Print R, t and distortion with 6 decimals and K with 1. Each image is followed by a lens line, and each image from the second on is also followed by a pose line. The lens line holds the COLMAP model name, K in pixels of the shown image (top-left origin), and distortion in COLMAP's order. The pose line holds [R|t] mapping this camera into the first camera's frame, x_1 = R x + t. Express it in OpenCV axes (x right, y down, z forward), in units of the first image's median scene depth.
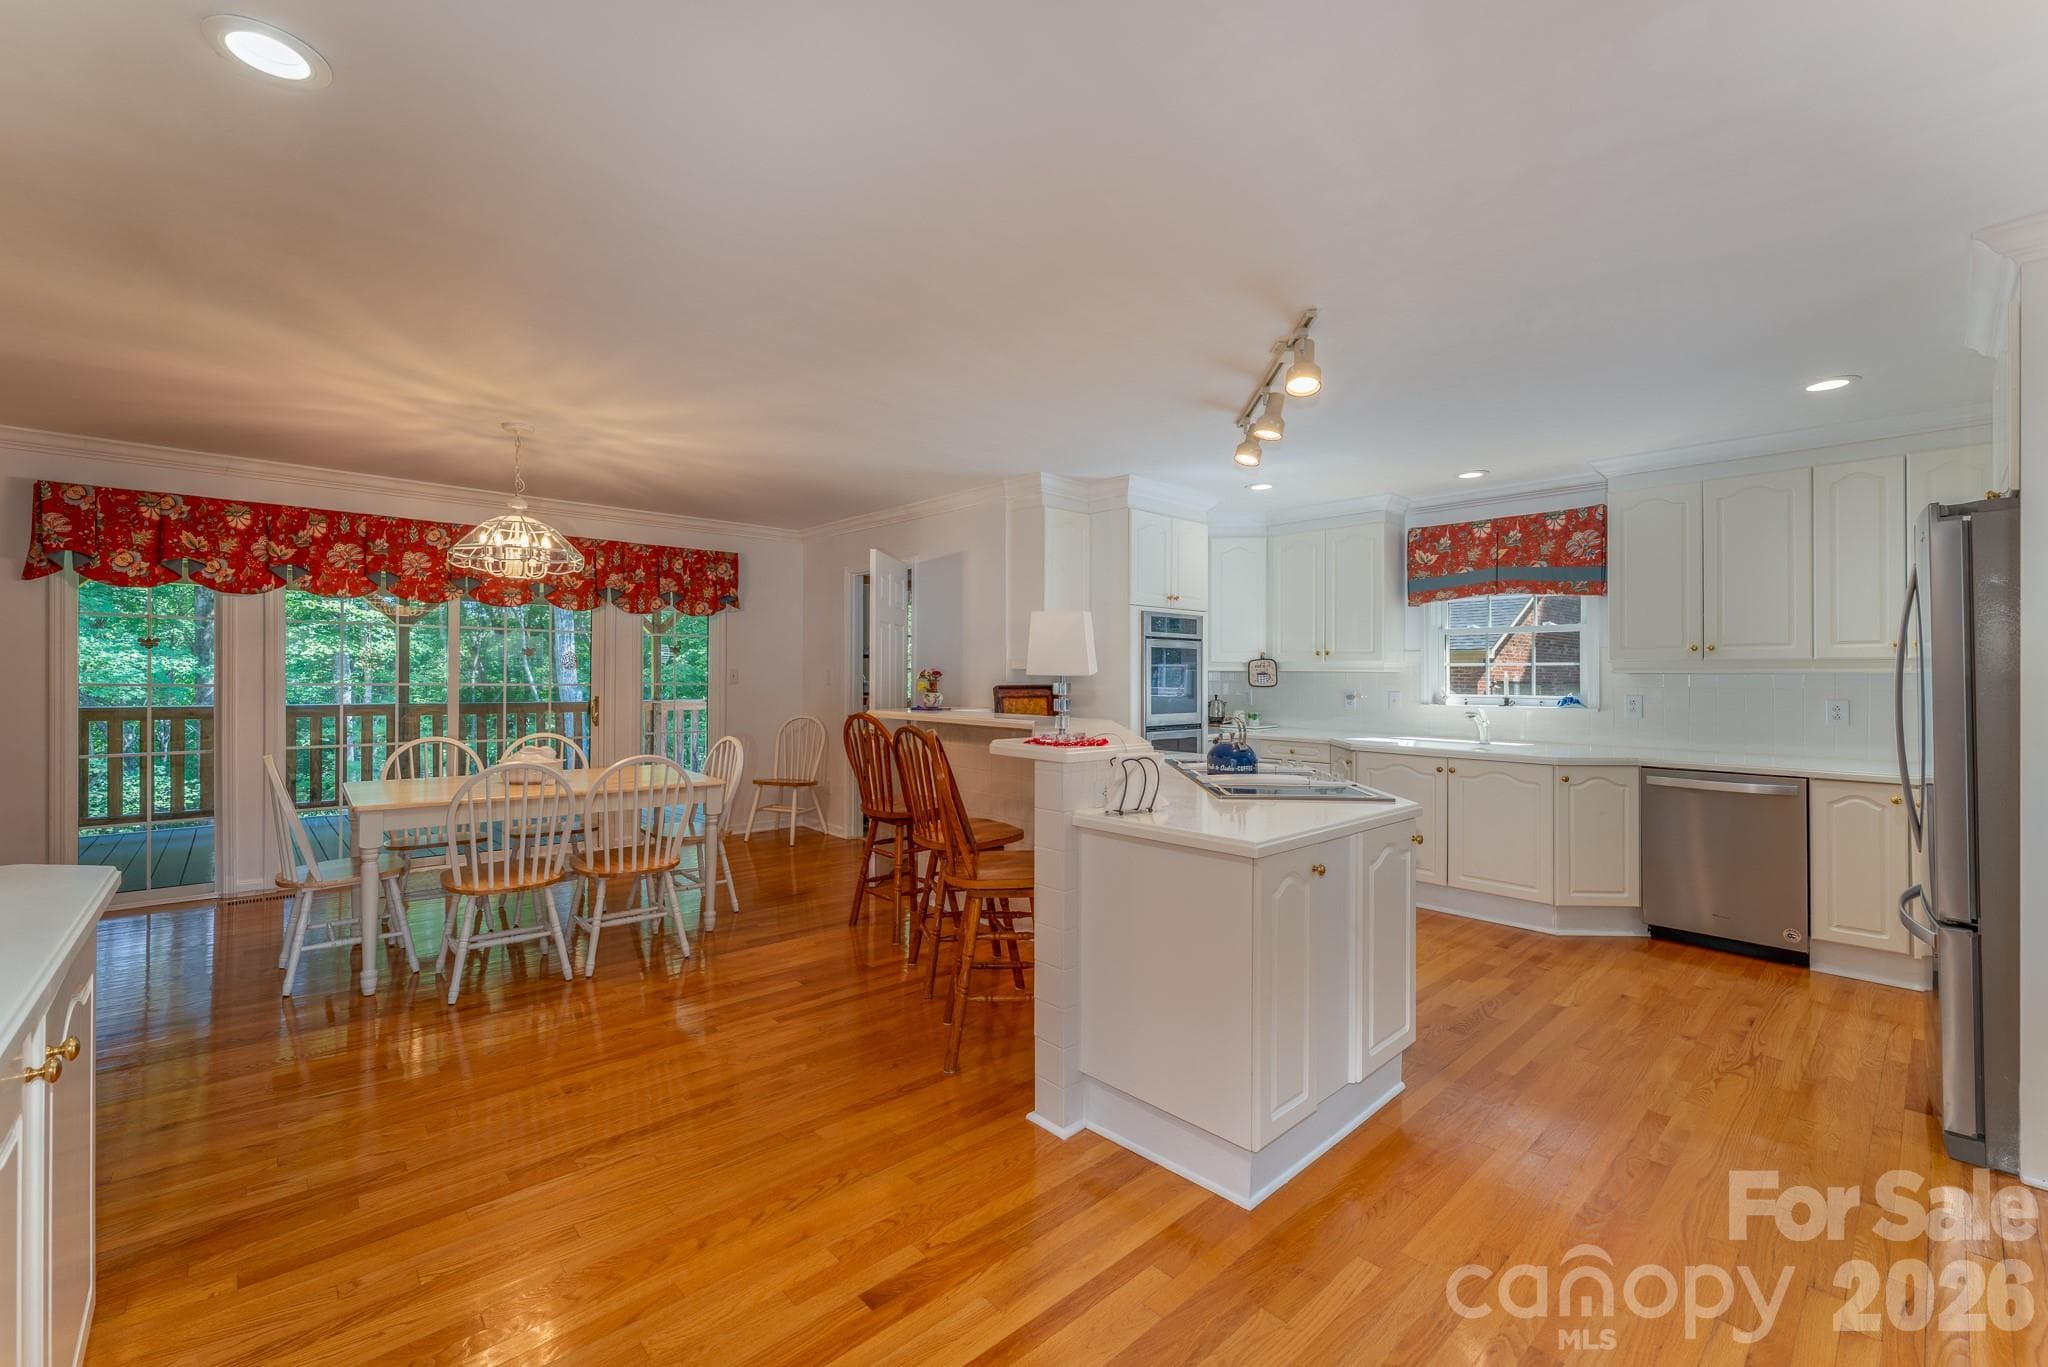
lens RADIAL K [[873.1, 0, 1025.3], [0, 873.1, 658.3], [0, 0, 1]] dist [0.000702, 0.000235]
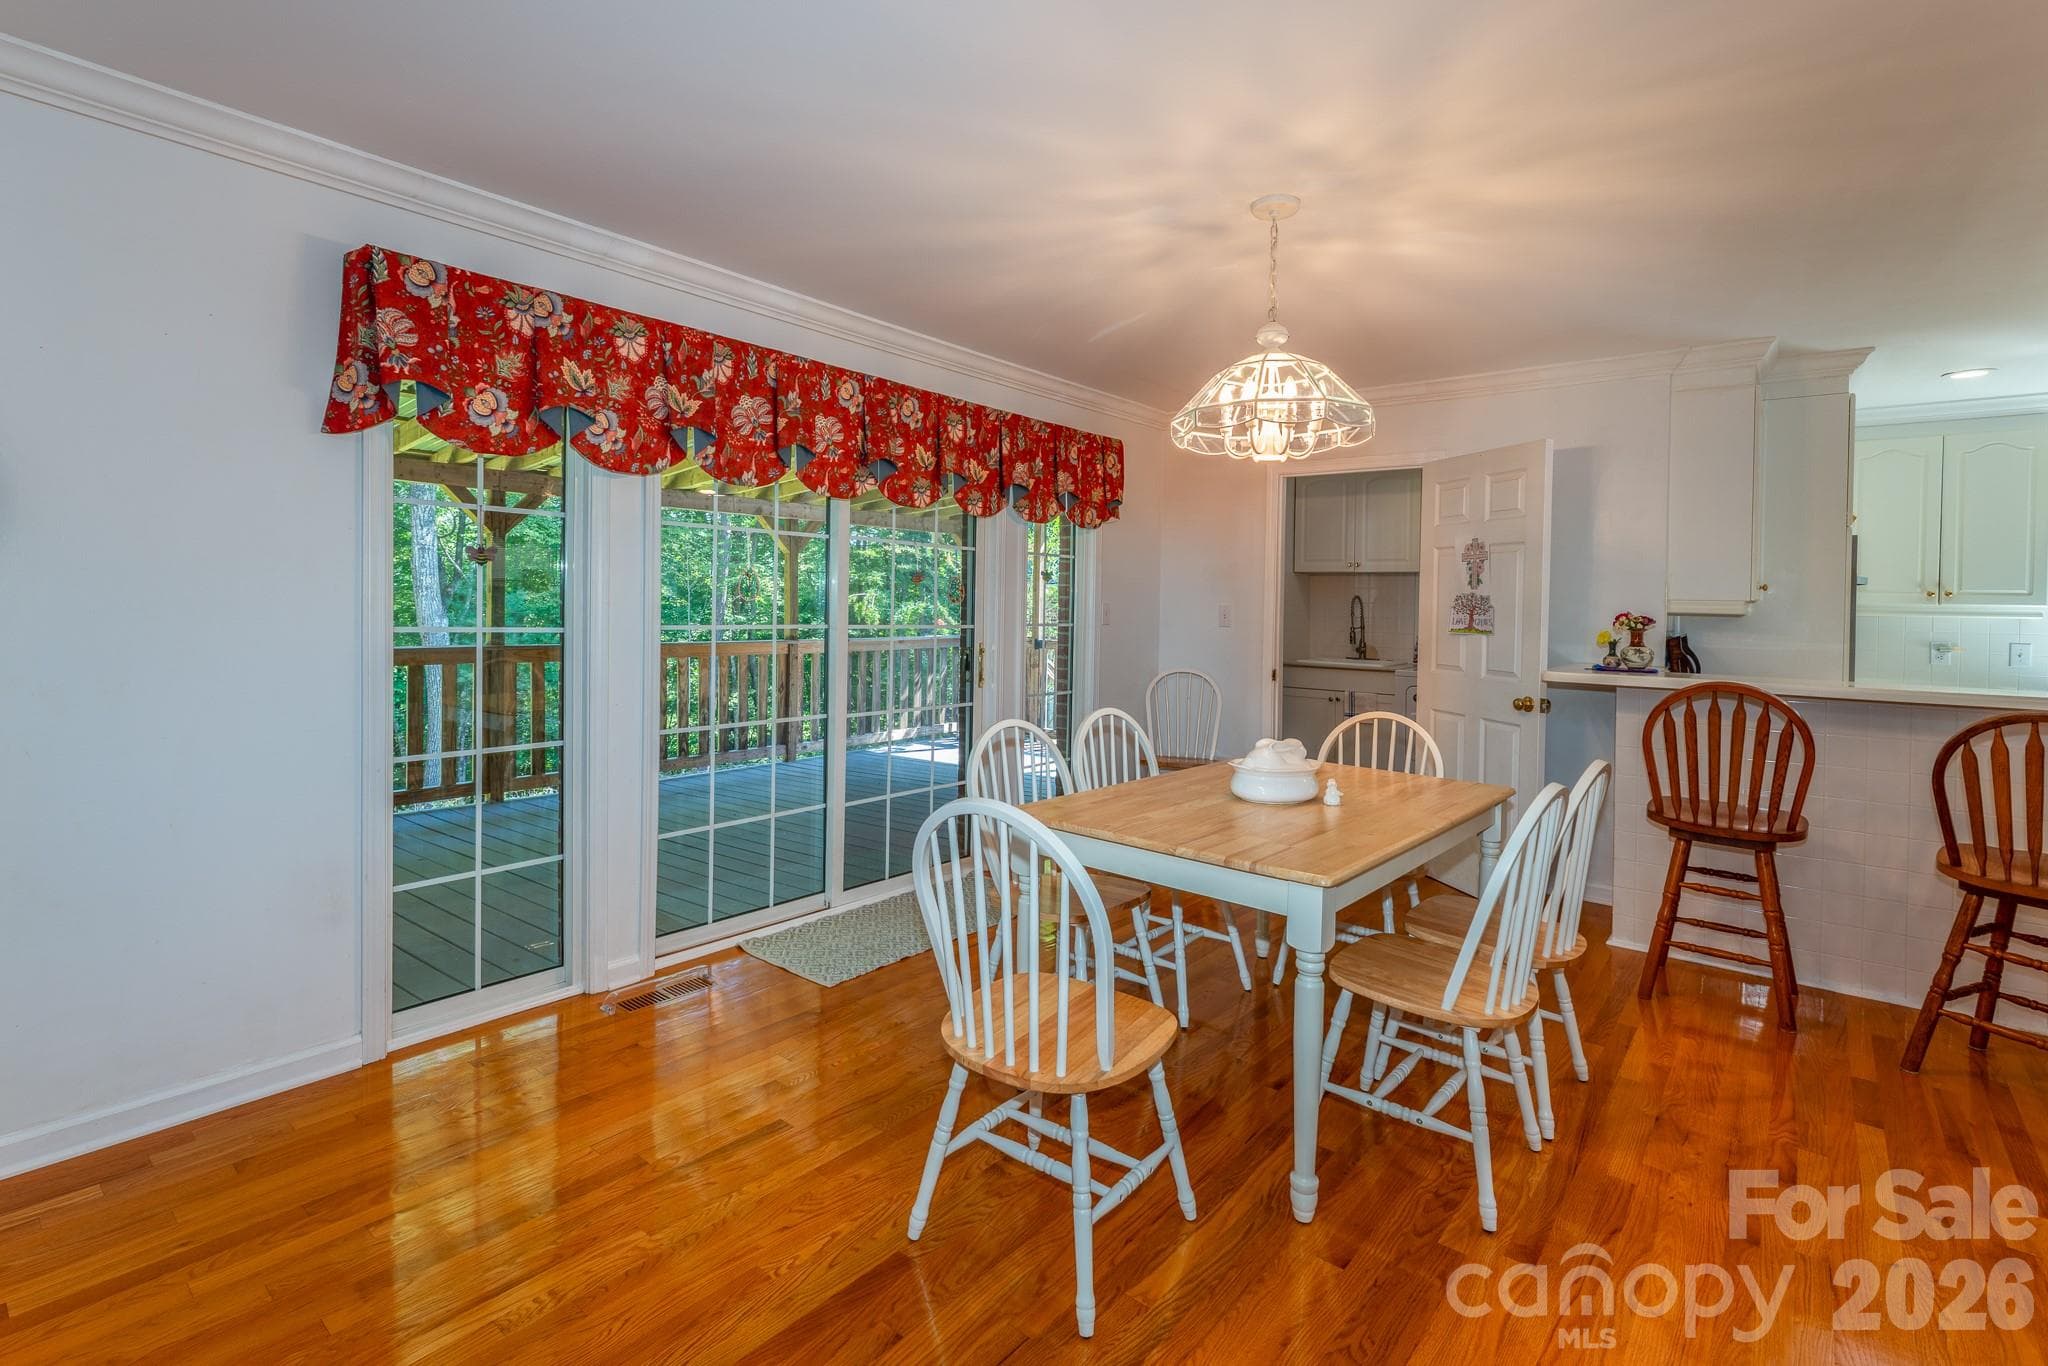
lens RADIAL K [[984.8, 0, 1024.7], [0, 984.8, 593.7], [0, 0, 1]] dist [-0.000161, -0.000081]
pose [[0.989194, 0.014023, 0.145938, -0.727795], [-0.015634, 0.999829, 0.009898, -0.004151], [-0.145774, -0.012073, 0.989244, 0.310661]]
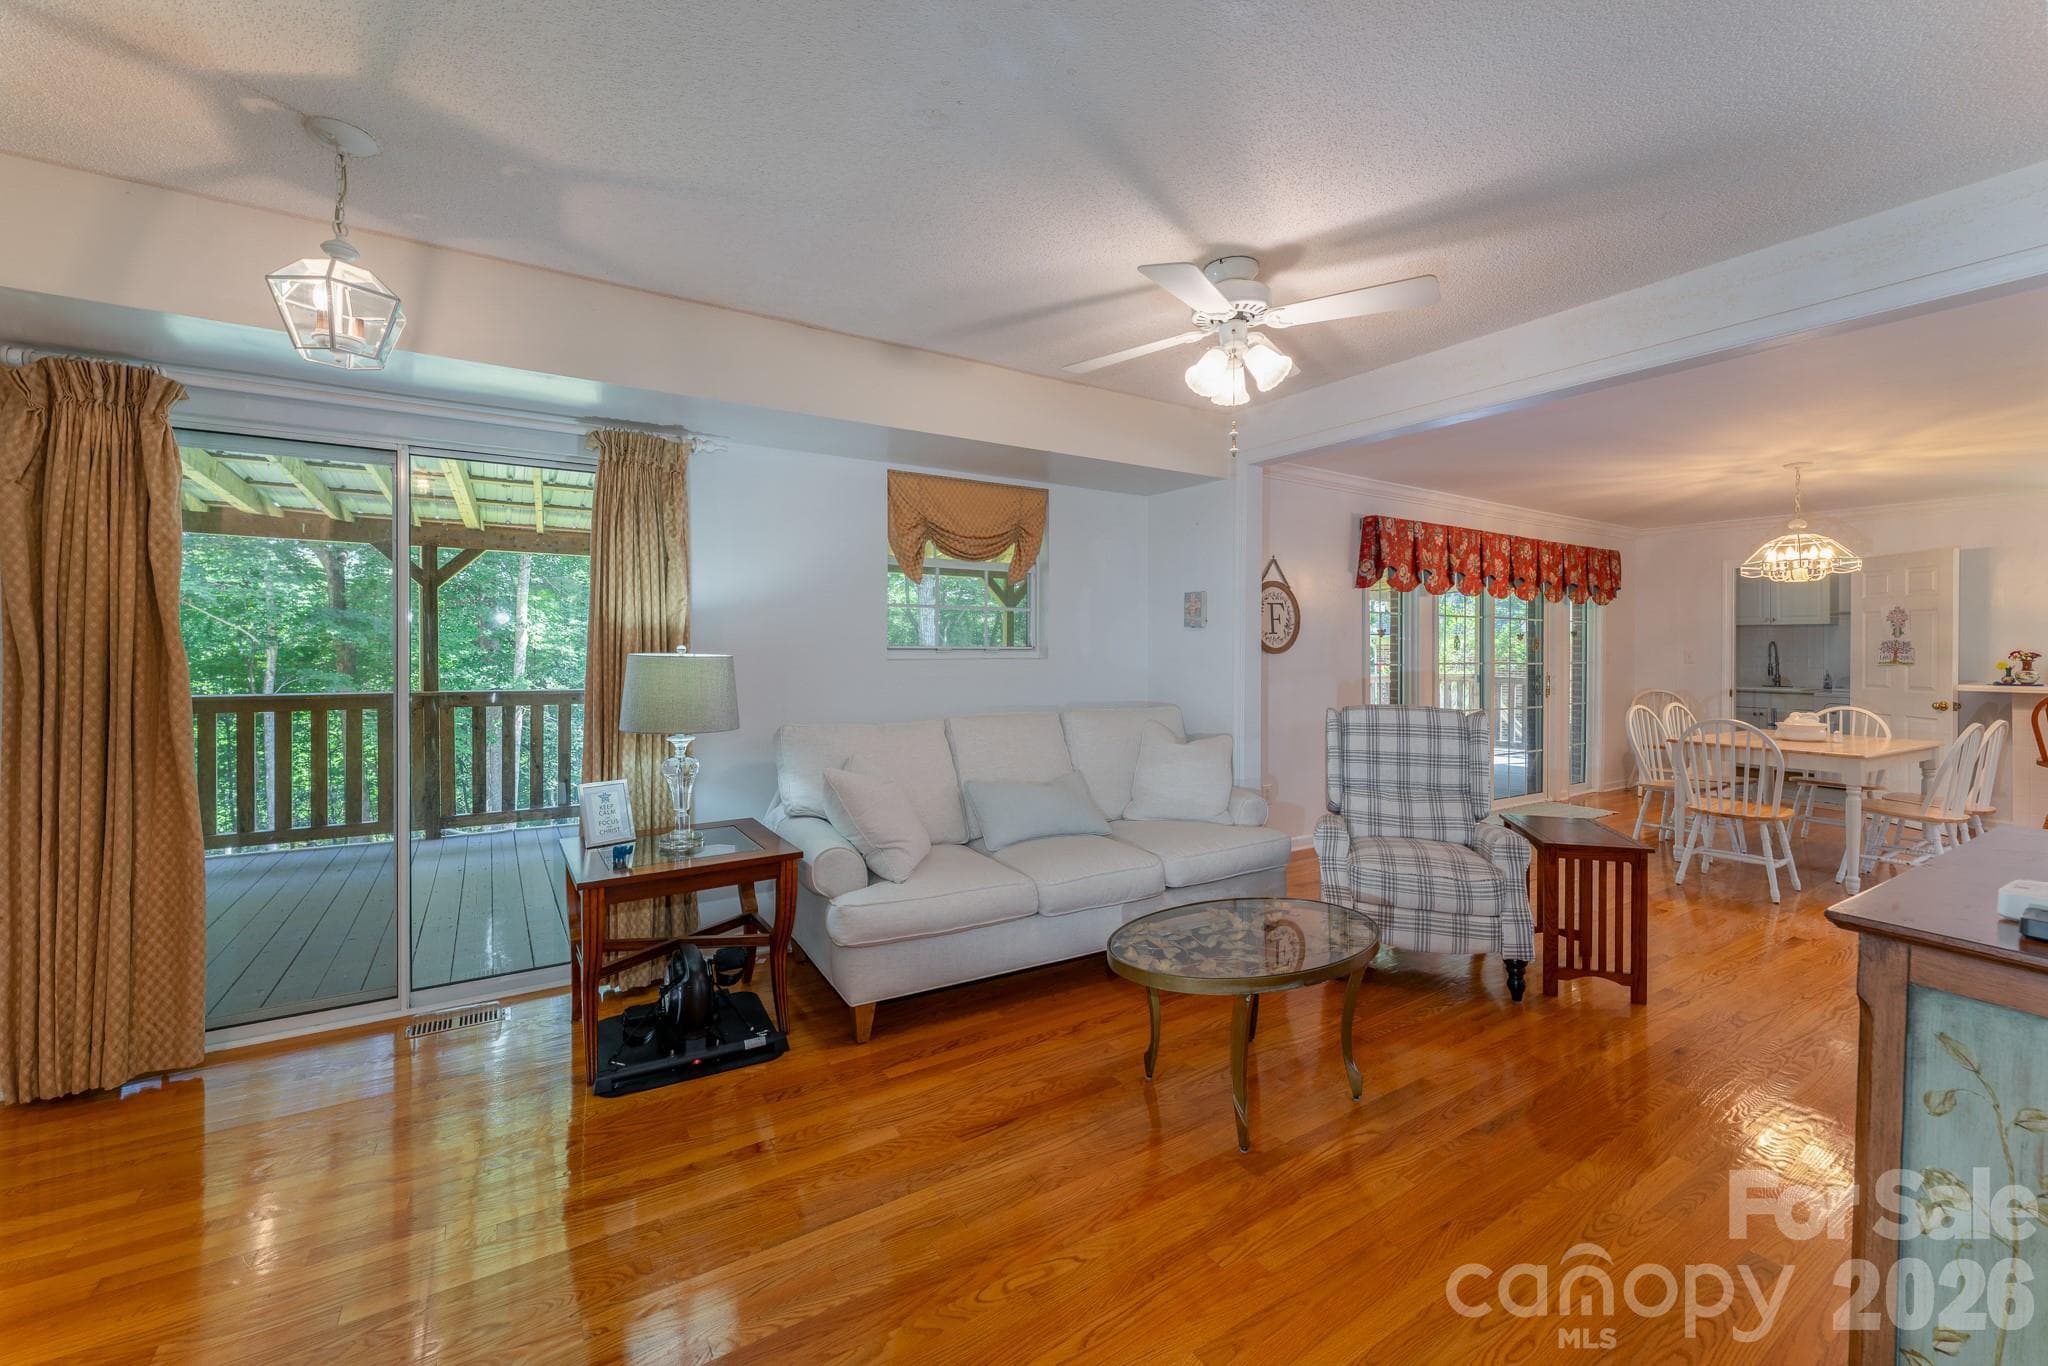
lens RADIAL K [[862.8, 0, 1024.3], [0, 862.8, 637.7], [0, 0, 1]] dist [0.000729, 0.000353]
pose [[0.986162, -0.003642, -0.165746, -1.287473], [0.004437, 0.999980, 0.004425, -0.017769], [0.165726, -0.005099, 0.986159, -0.378714]]
